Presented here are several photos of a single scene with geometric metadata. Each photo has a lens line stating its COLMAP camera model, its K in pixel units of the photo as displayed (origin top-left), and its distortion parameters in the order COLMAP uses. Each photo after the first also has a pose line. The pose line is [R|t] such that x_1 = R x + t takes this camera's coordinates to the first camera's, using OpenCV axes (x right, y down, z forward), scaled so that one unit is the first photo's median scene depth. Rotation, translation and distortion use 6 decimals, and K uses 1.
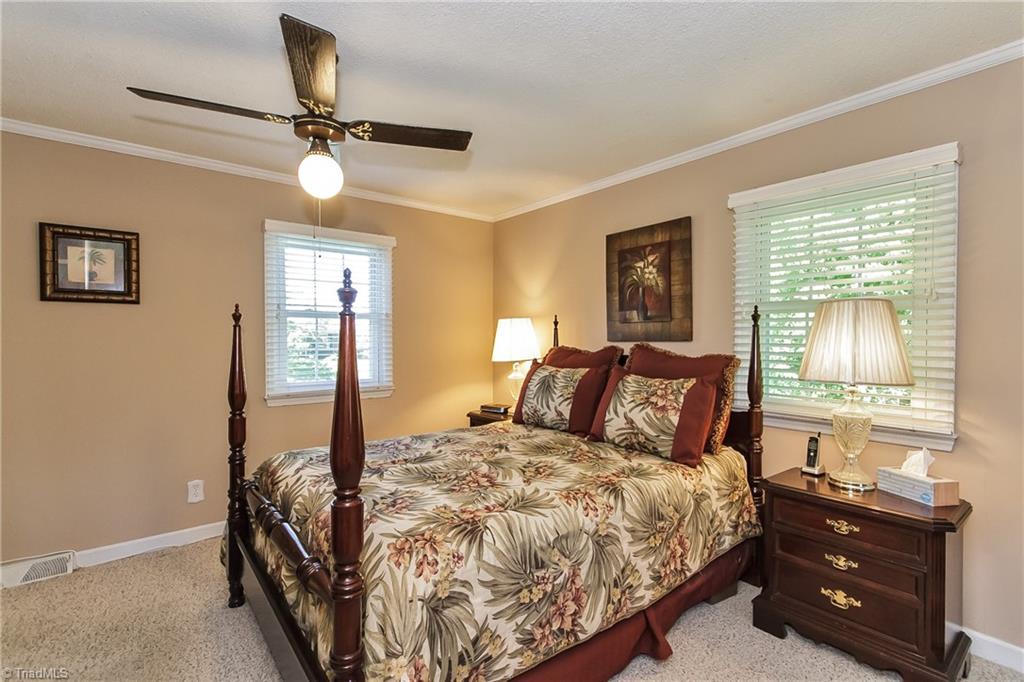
lens RADIAL K [[477.0, 0, 513.9], [0, 477.0, 345.1], [0, 0, 1]] dist [0.010773, 0.000395]
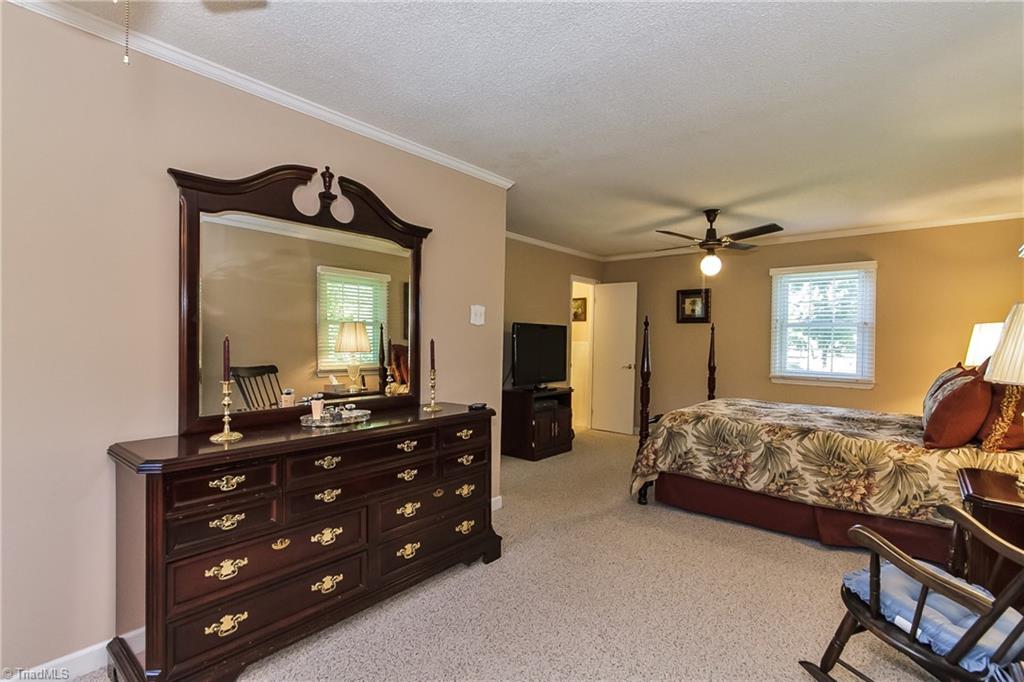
lens RADIAL K [[477.0, 0, 512.5], [0, 477.0, 340.4], [0, 0, 1]] dist [0.010773, 0.000395]
pose [[0.176878, 0.007764, -0.984202, 1.699131], [-0.033734, 0.999429, 0.001821, 0.022039], [0.983655, 0.032879, 0.177039, -0.303238]]
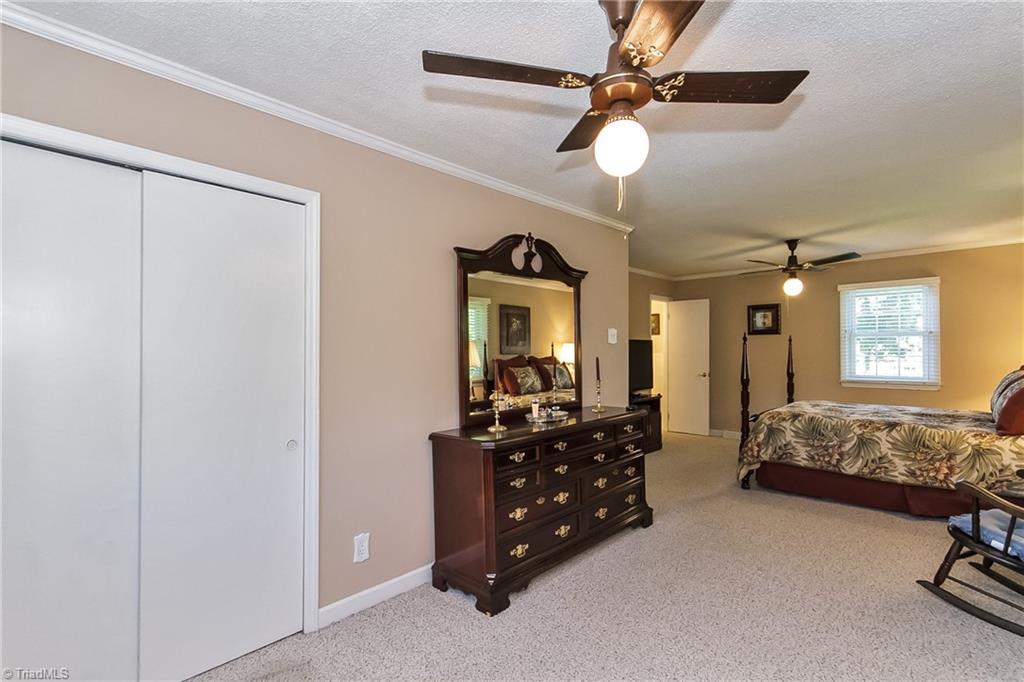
lens RADIAL K [[477.0, 0, 510.7], [0, 477.0, 348.3], [0, 0, 1]] dist [0.010773, 0.000395]
pose [[0.123738, -0.000817, -0.992315, 2.084626], [-0.011131, 0.999936, -0.002212, 0.002137], [0.992253, 0.011319, 0.123720, -0.883542]]
